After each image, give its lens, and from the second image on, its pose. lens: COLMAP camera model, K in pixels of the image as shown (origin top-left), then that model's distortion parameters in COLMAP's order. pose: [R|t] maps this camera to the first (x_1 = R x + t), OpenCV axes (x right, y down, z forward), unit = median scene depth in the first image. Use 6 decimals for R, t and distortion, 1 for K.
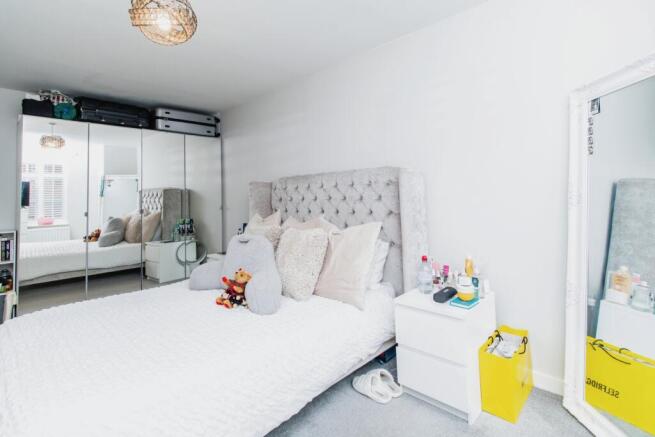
lens RADIAL K [[311.2, 0, 327.7], [0, 311.2, 193.3], [0, 0, 1]] dist [-0.000164, -0.000096]
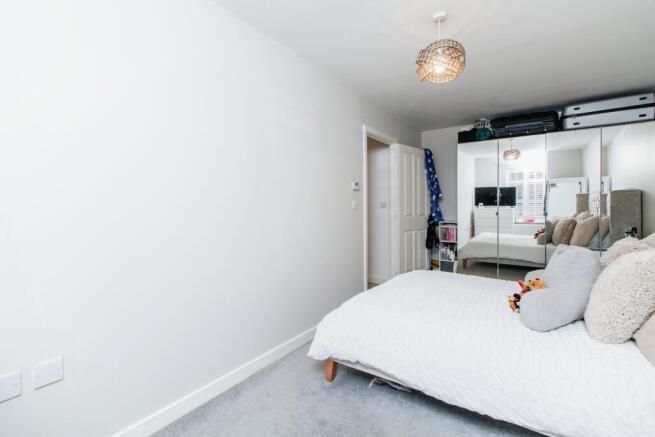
lens RADIAL K [[312.4, 0, 327.6], [0, 312.4, 214.4], [0, 0, 1]] dist [0.000347, 0.000048]
pose [[0.133255, 0.054040, -0.989607, 0.315724], [0.005438, 0.998457, 0.055256, -0.002300], [0.991067, -0.012745, 0.132756, 0.143718]]
